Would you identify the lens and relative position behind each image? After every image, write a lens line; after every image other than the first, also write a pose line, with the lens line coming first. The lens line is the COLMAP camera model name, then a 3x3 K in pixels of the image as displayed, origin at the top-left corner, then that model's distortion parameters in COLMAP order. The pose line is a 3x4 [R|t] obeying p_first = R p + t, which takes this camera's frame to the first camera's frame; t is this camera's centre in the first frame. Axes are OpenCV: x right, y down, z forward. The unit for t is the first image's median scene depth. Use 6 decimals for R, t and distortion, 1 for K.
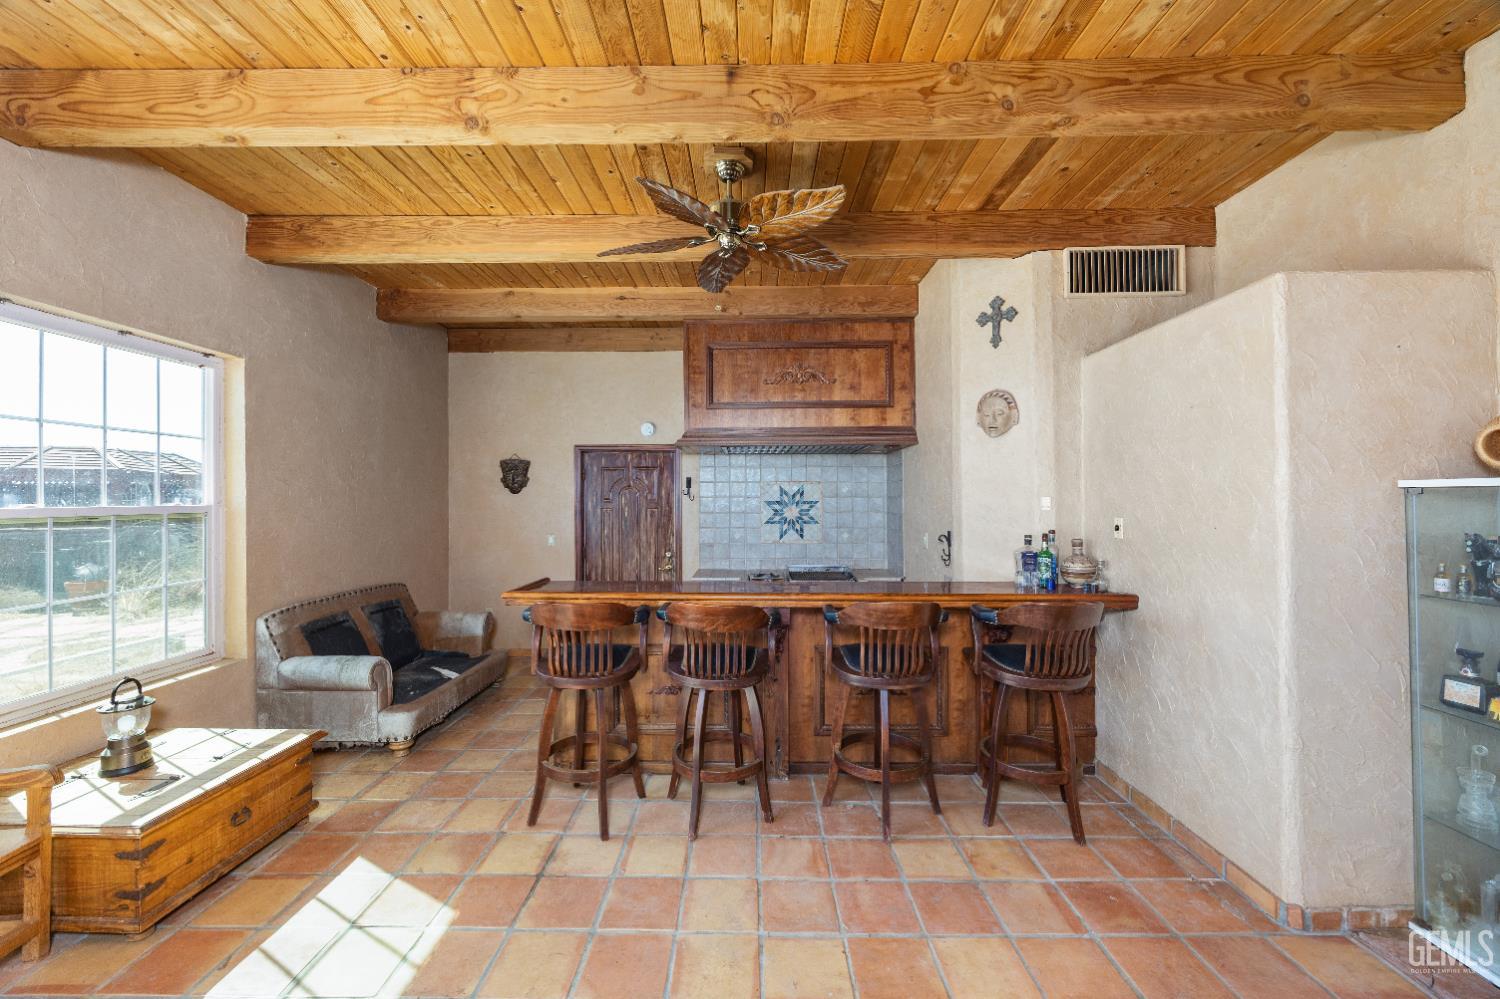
lens RADIAL K [[583.8, 0, 746.6], [0, 583.8, 494.2], [0, 0, 1]] dist [-0.002446, -0.000565]
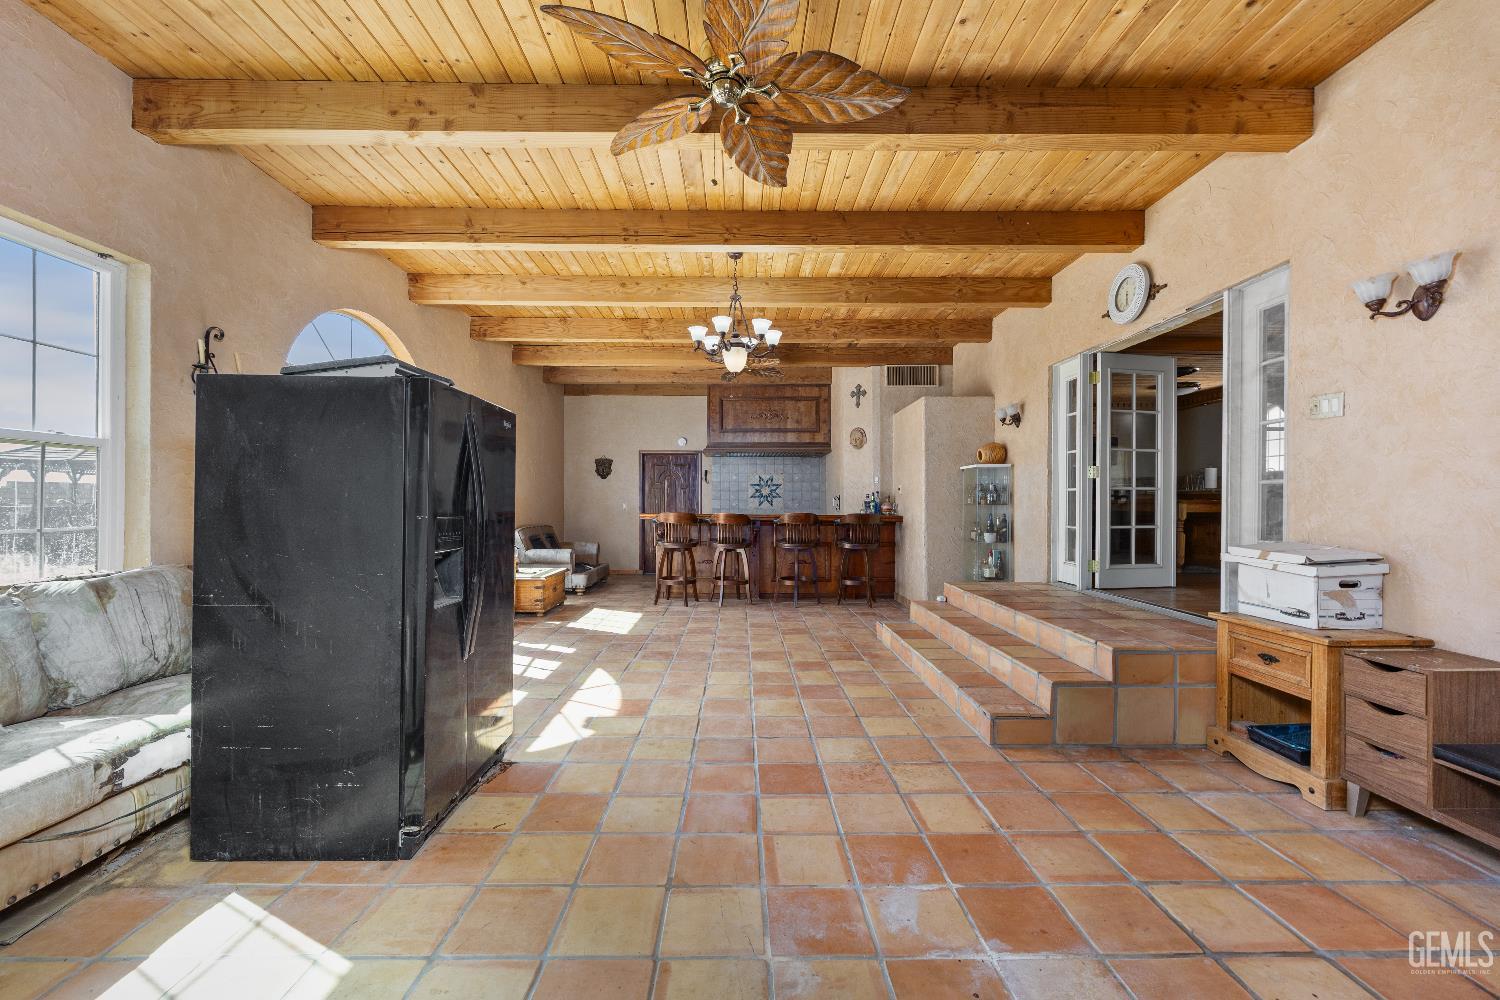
lens RADIAL K [[583.8, 0, 748.7], [0, 583.8, 502.8], [0, 0, 1]] dist [-0.002446, -0.000565]
pose [[0.999621, 0.005223, 0.027043, -0.023115], [-0.005457, 0.999948, 0.008602, 0.060682], [-0.026997, -0.008747, 0.999597, -0.846237]]
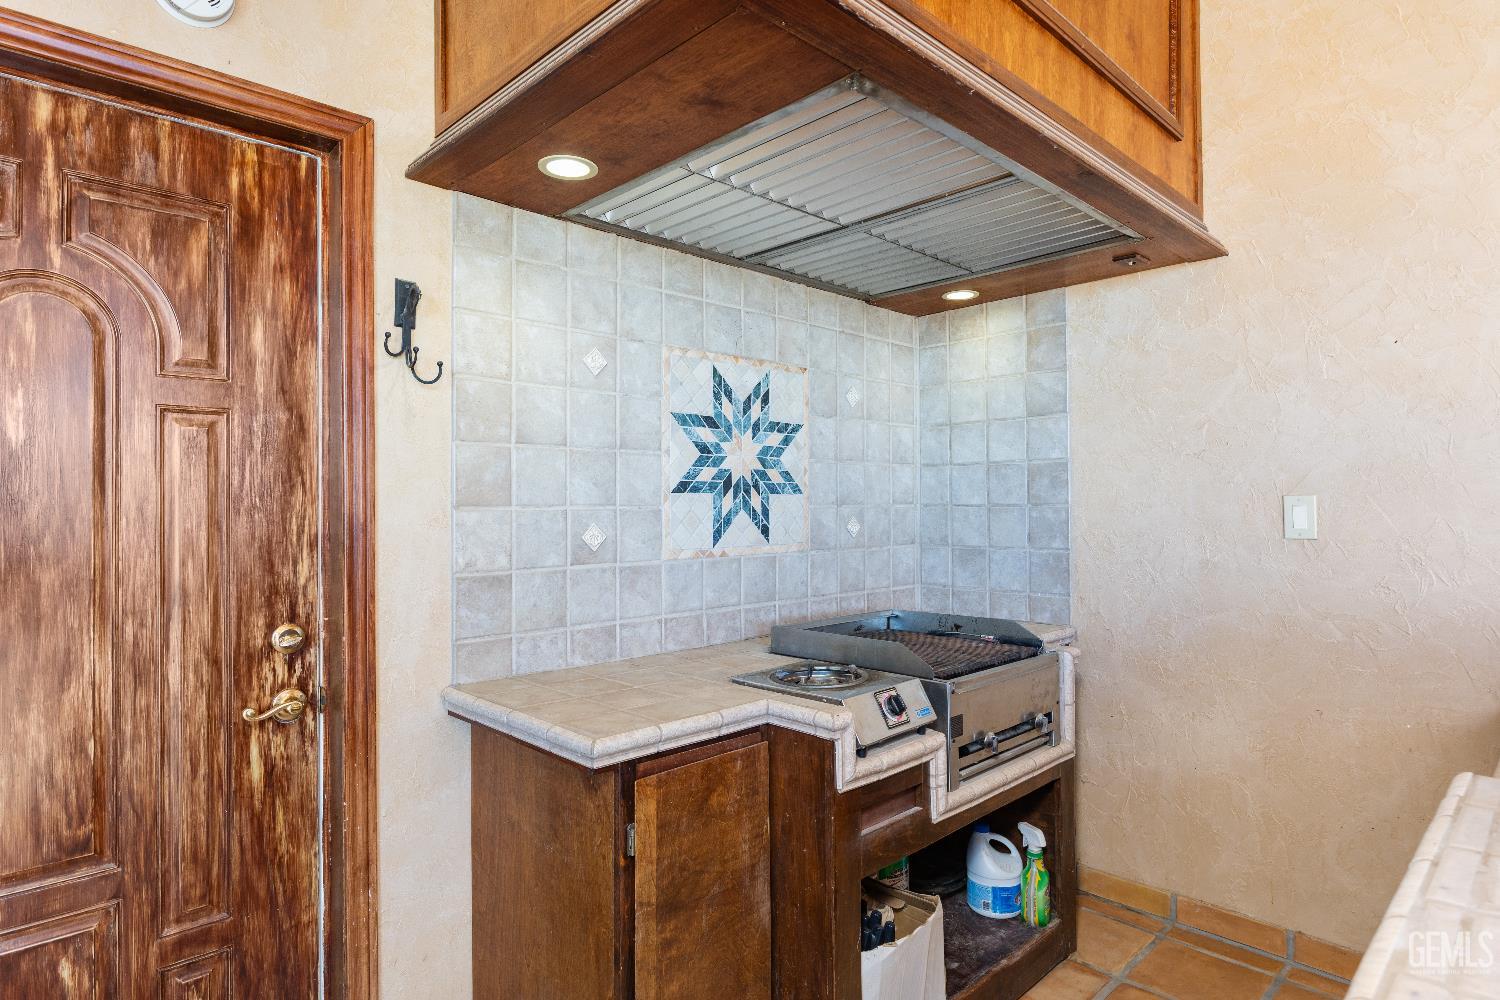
lens RADIAL K [[826.4, 0, 751.3], [0, 826.4, 497.2], [0, 0, 1]] dist [-0.000100, -0.000546]
pose [[0.715177, 0.004071, 0.698931, -0.263905], [-0.002098, 0.999991, -0.003677, 0.063995], [-0.698940, 0.001163, 0.715179, 0.799102]]
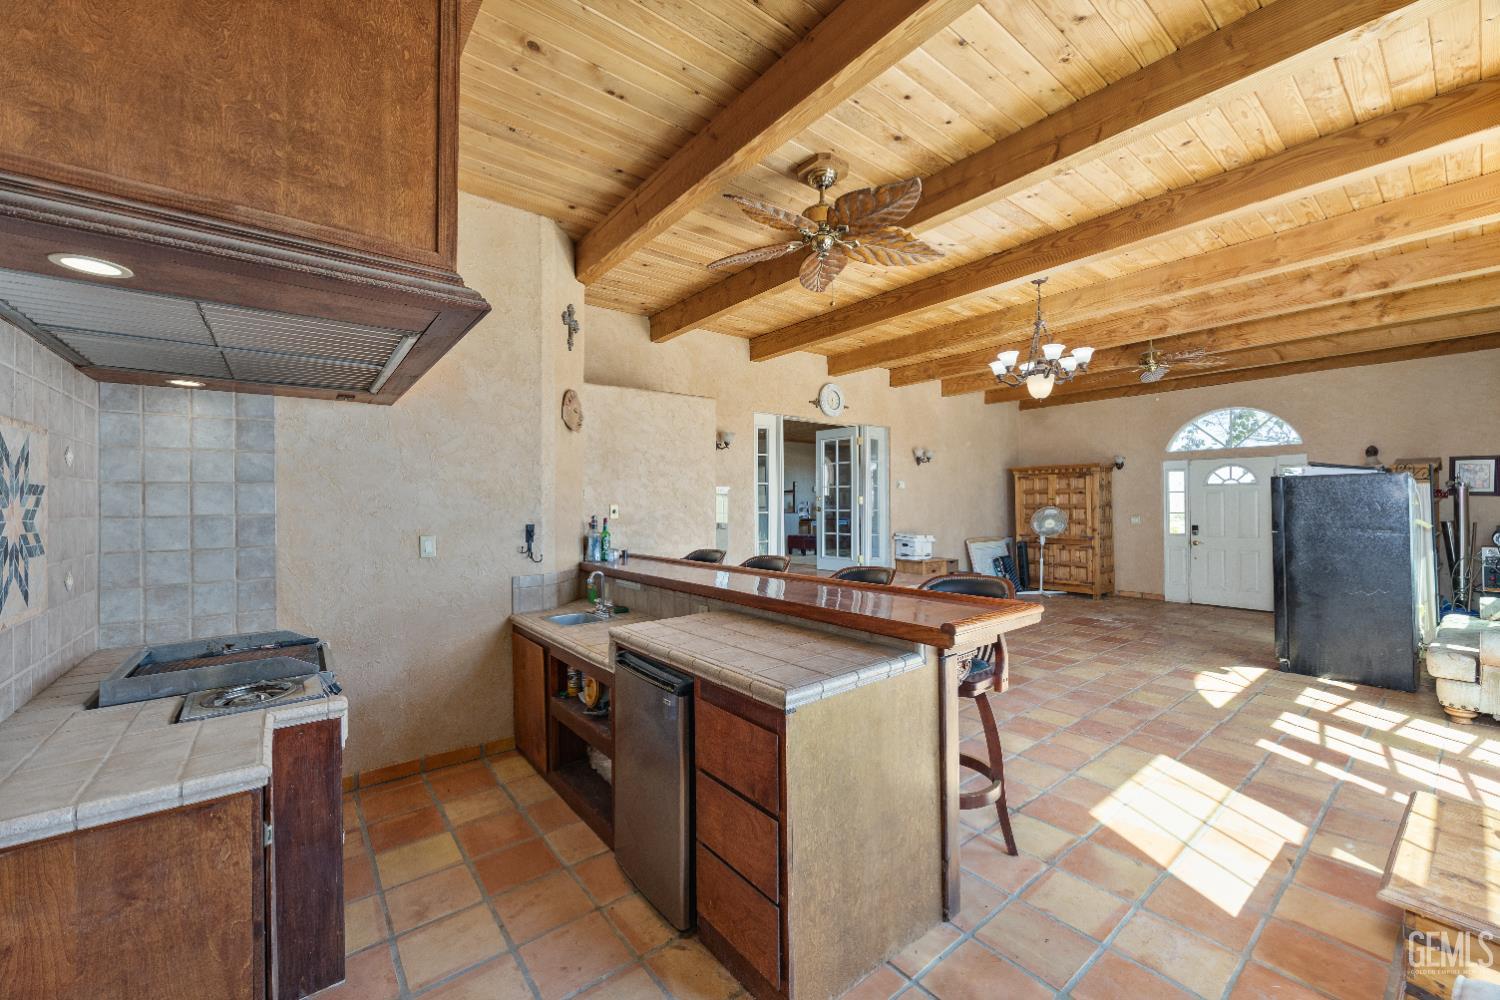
lens RADIAL K [[583.8, 0, 750.5], [0, 583.8, 497.9], [0, 0, 1]] dist [-0.002446, -0.000565]
pose [[-0.620961, 0.012430, 0.783743, -0.456604], [0.000952, 0.999885, -0.015104, 0.028068], [-0.783841, -0.008633, -0.620902, 1.040000]]
